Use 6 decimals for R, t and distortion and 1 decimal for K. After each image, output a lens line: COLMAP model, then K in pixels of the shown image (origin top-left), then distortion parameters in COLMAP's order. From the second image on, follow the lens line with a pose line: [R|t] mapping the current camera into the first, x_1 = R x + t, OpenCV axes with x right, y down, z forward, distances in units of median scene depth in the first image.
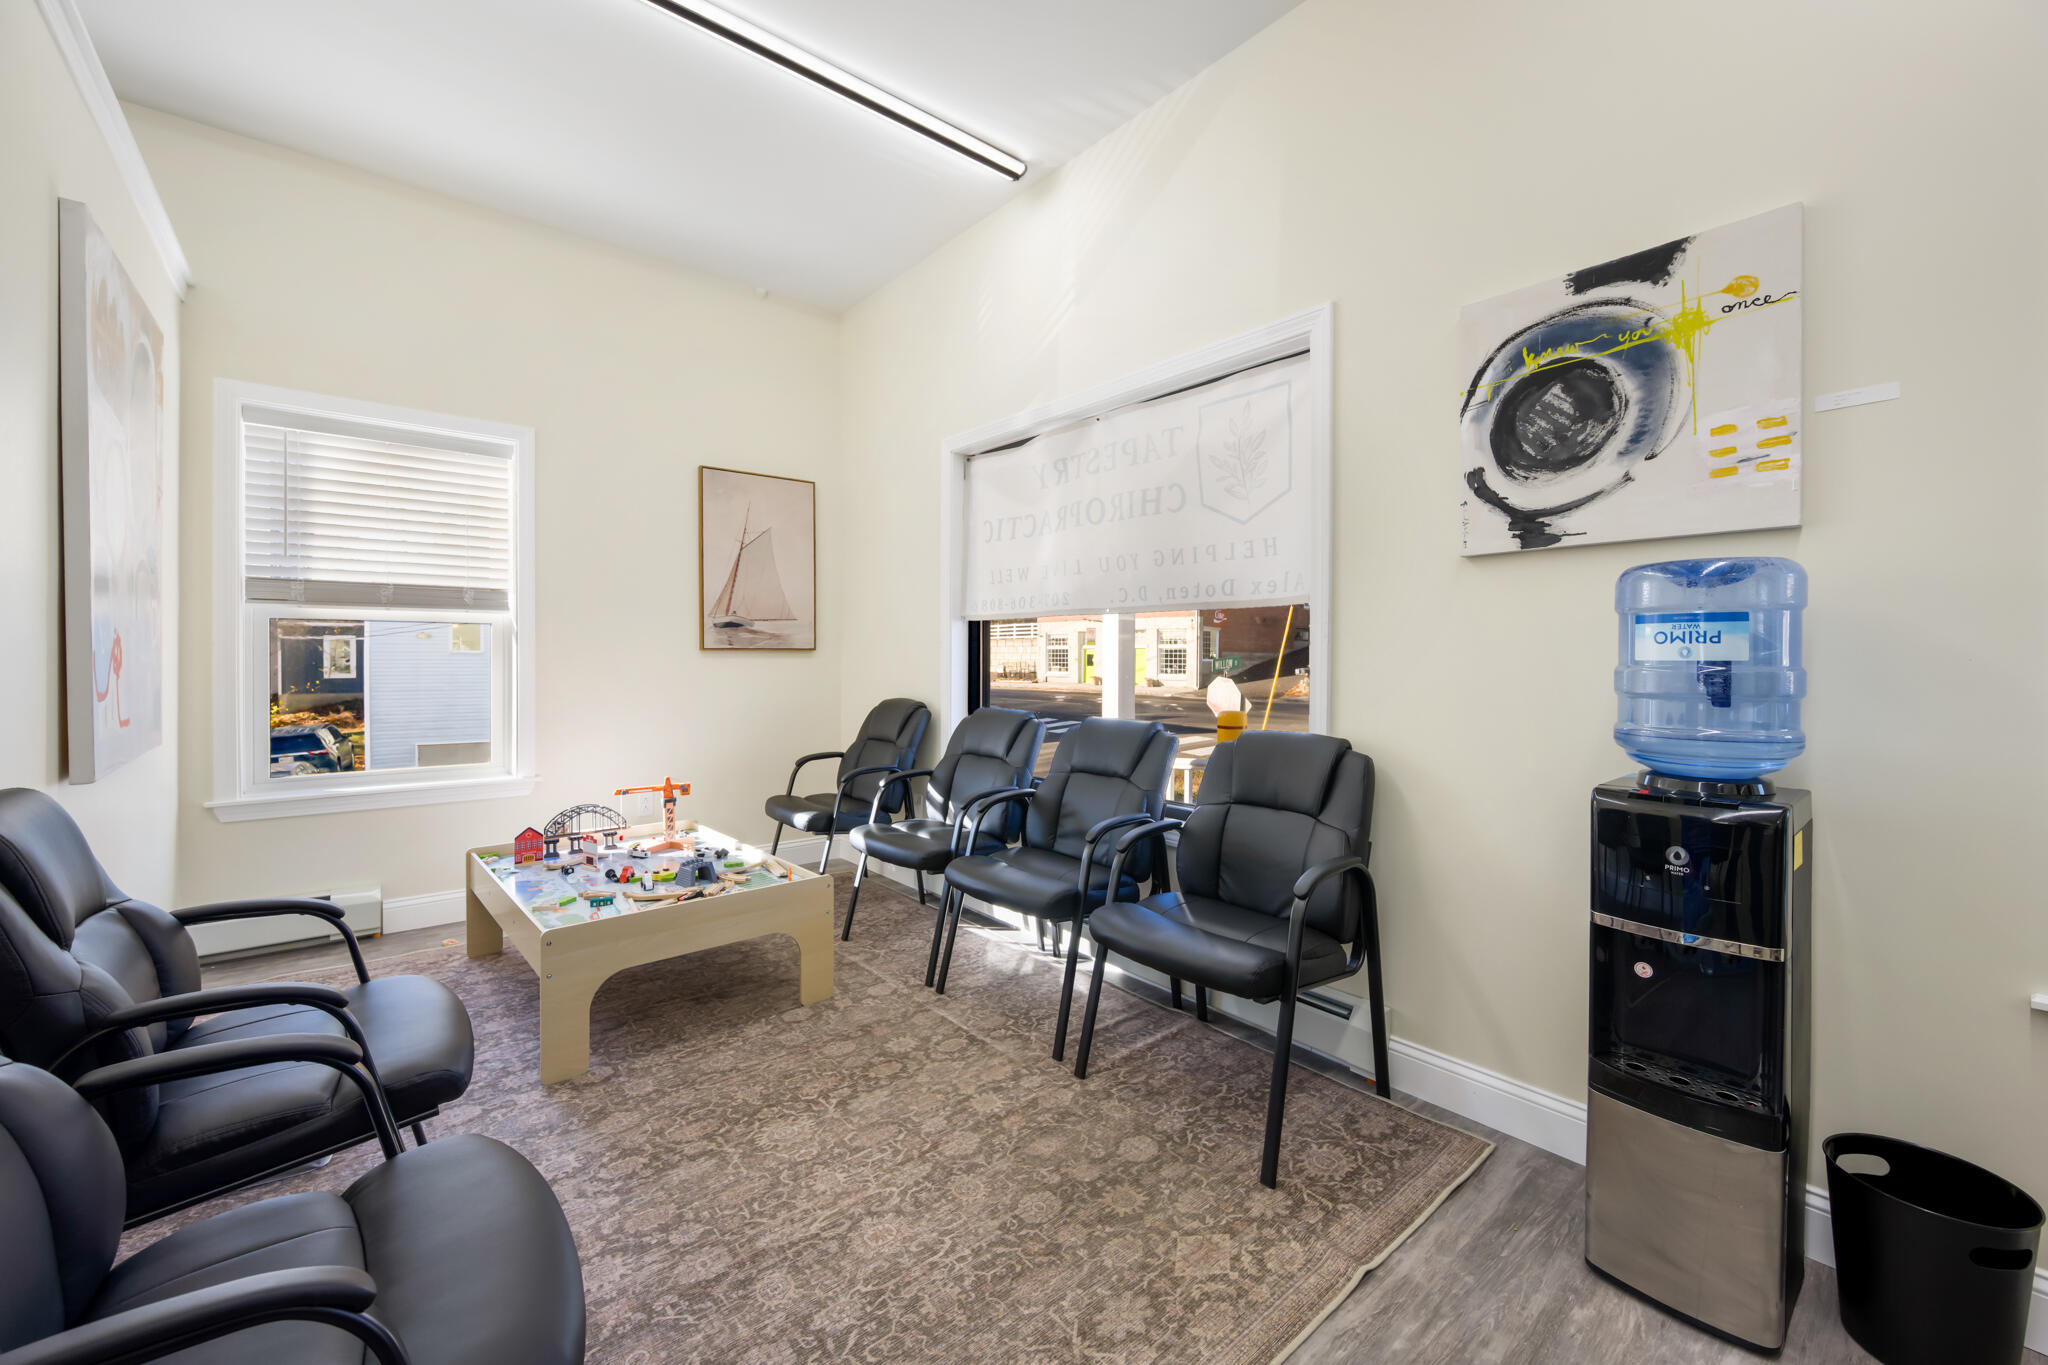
lens RADIAL K [[809.3, 0, 1020.0], [0, 809.3, 670.7], [0, 0, 1]] dist [-0.003152, 0.000713]
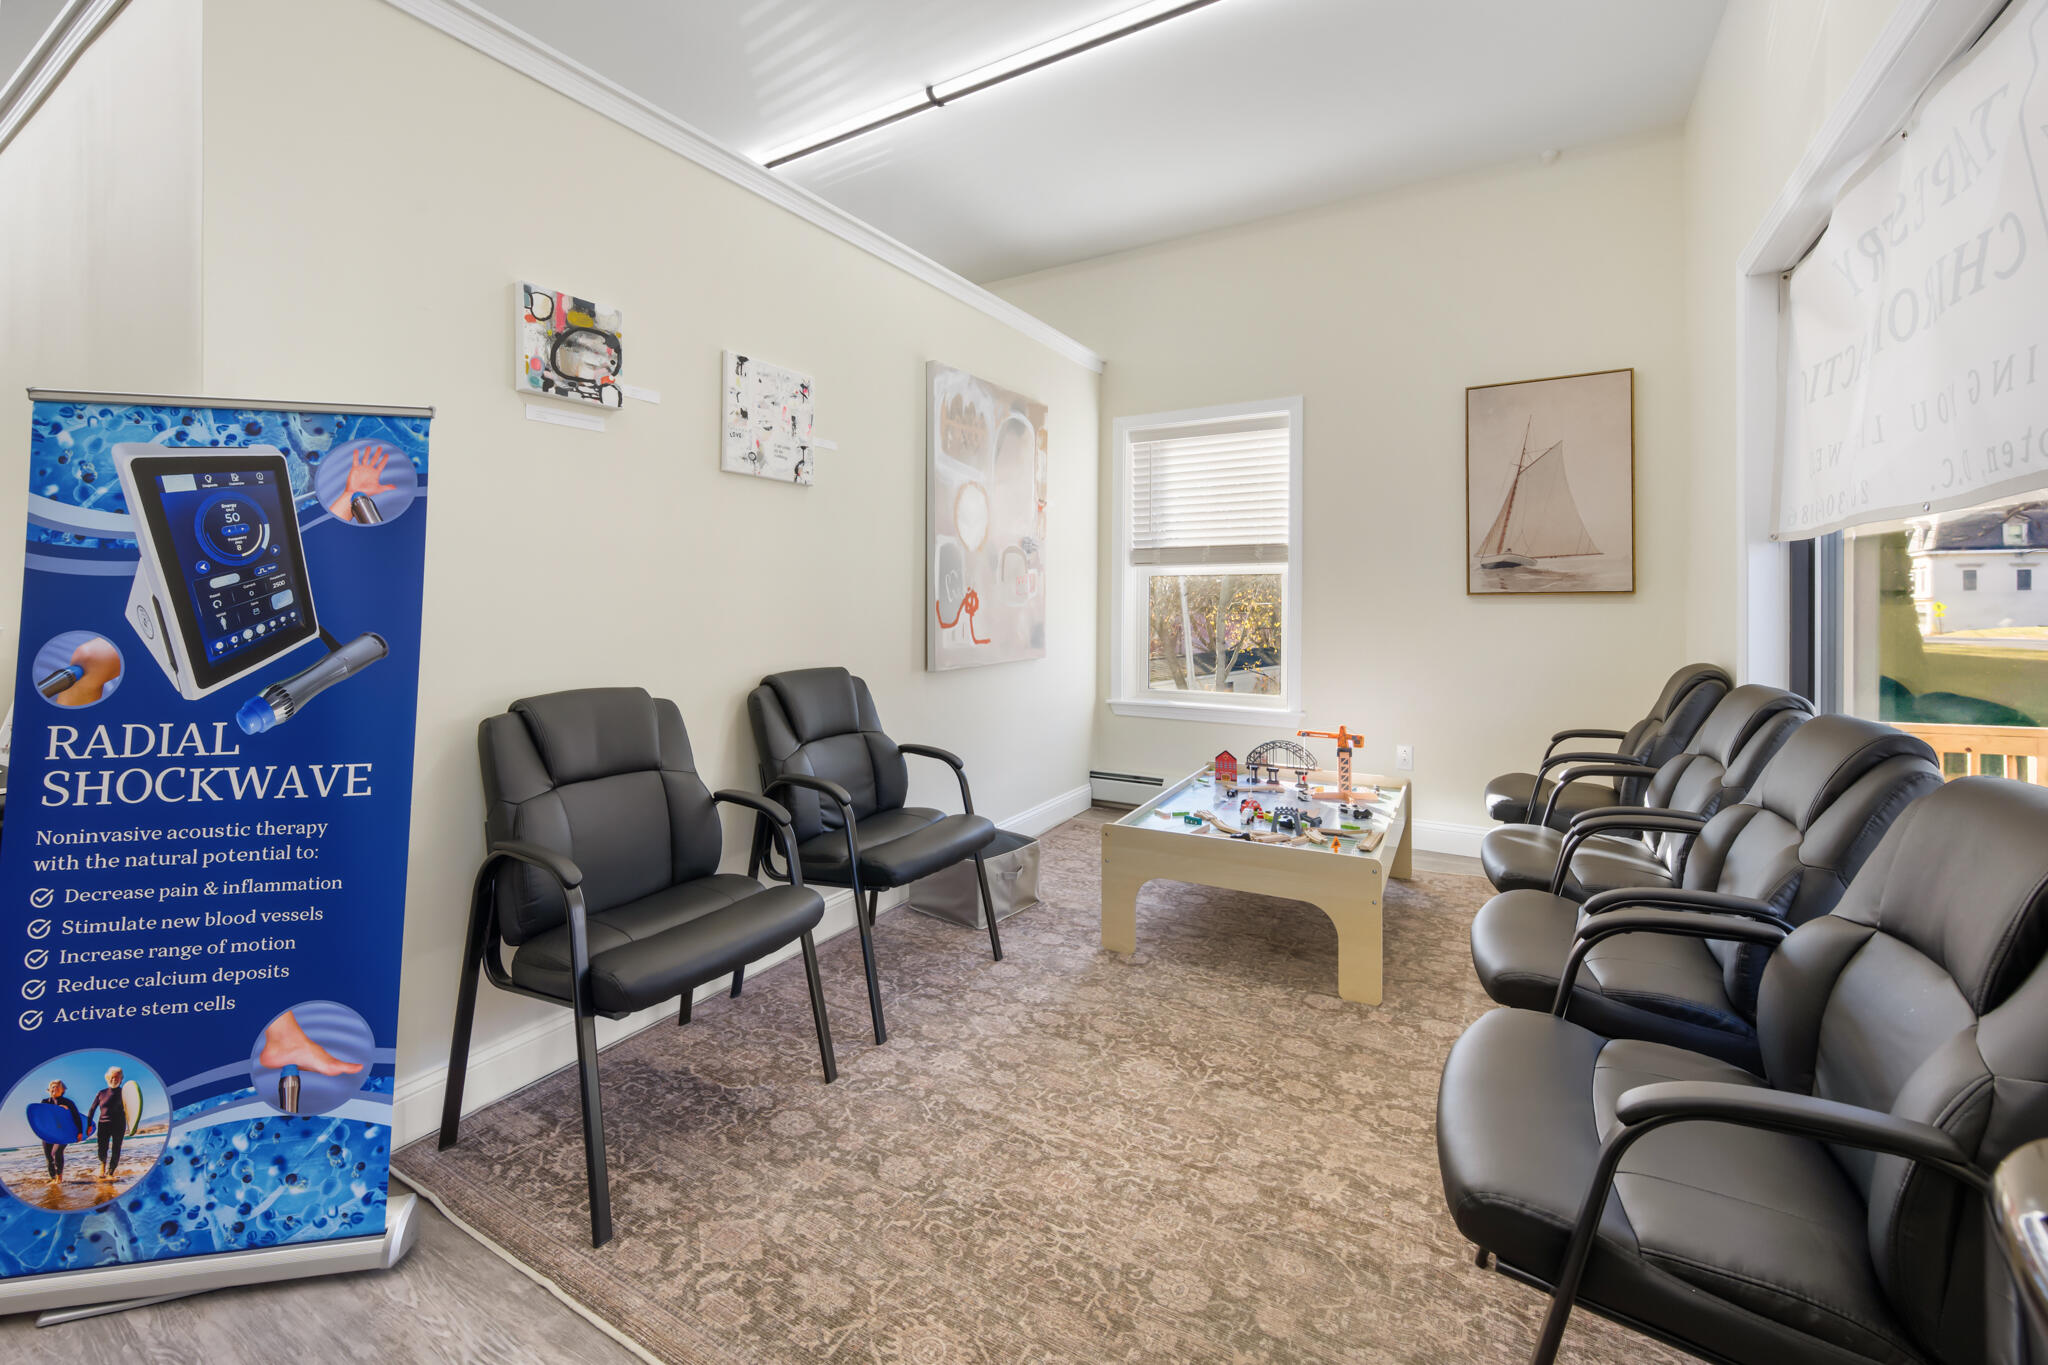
lens RADIAL K [[809.3, 0, 974.5], [0, 809.3, 603.5], [0, 0, 1]] dist [-0.003152, 0.000713]
pose [[0.335678, -0.001542, -0.941975, 0.480379], [-0.013821, 0.999883, -0.006562, -0.005028], [0.941875, 0.015222, 0.335618, 0.359411]]
